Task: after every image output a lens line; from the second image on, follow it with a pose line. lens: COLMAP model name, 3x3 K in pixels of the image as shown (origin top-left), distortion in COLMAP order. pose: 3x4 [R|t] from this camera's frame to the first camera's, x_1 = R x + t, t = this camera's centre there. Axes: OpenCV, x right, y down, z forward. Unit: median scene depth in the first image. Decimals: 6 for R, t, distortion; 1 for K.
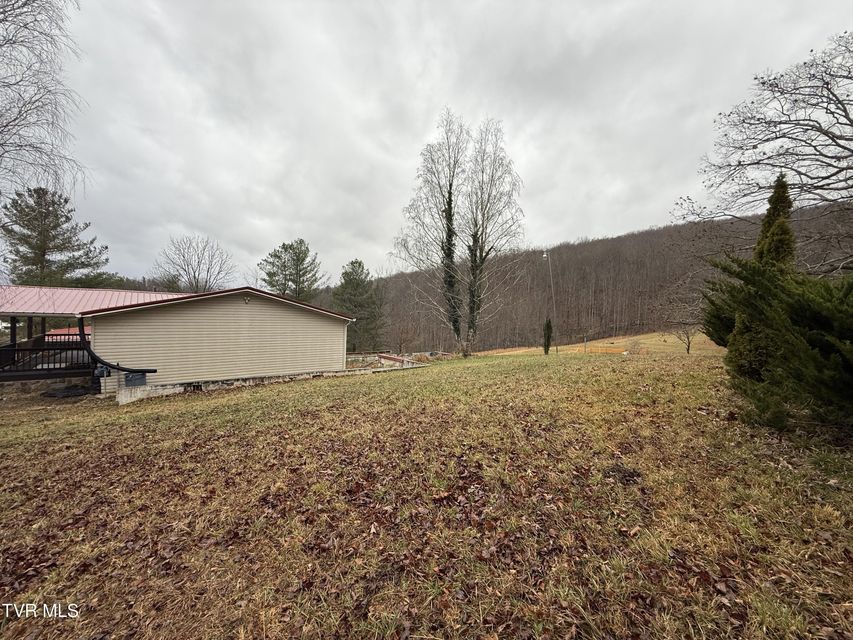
lens RADIAL K [[337.9, 0, 420.1], [0, 337.9, 317.9], [0, 0, 1]] dist [-0.003055, 0.000425]
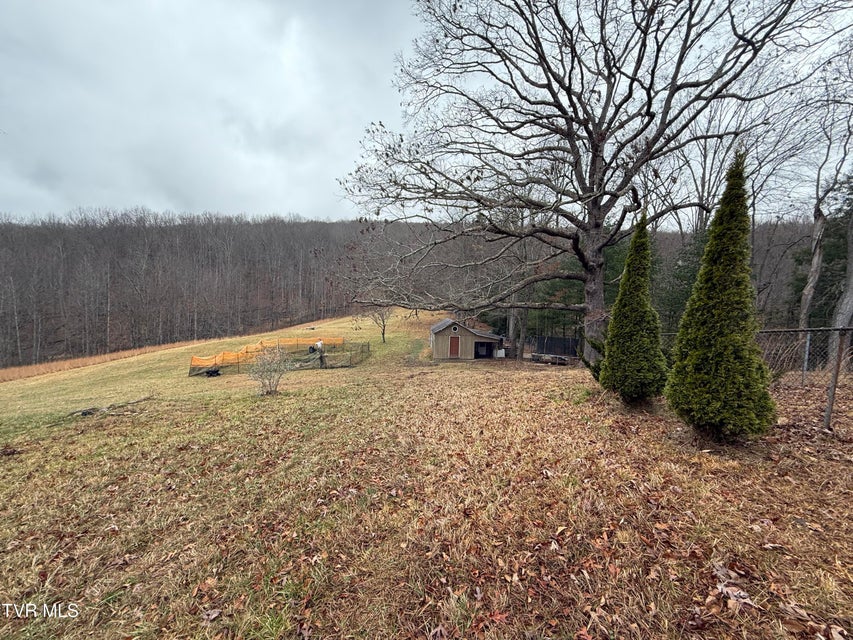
lens RADIAL K [[337.9, 0, 424.7], [0, 337.9, 319.4], [0, 0, 1]] dist [-0.003055, 0.000425]
pose [[0.704551, -0.038139, 0.708628, 0.155697], [0.000070, 0.998559, 0.053674, 0.006658], [-0.709653, -0.037766, 0.703538, 0.191353]]
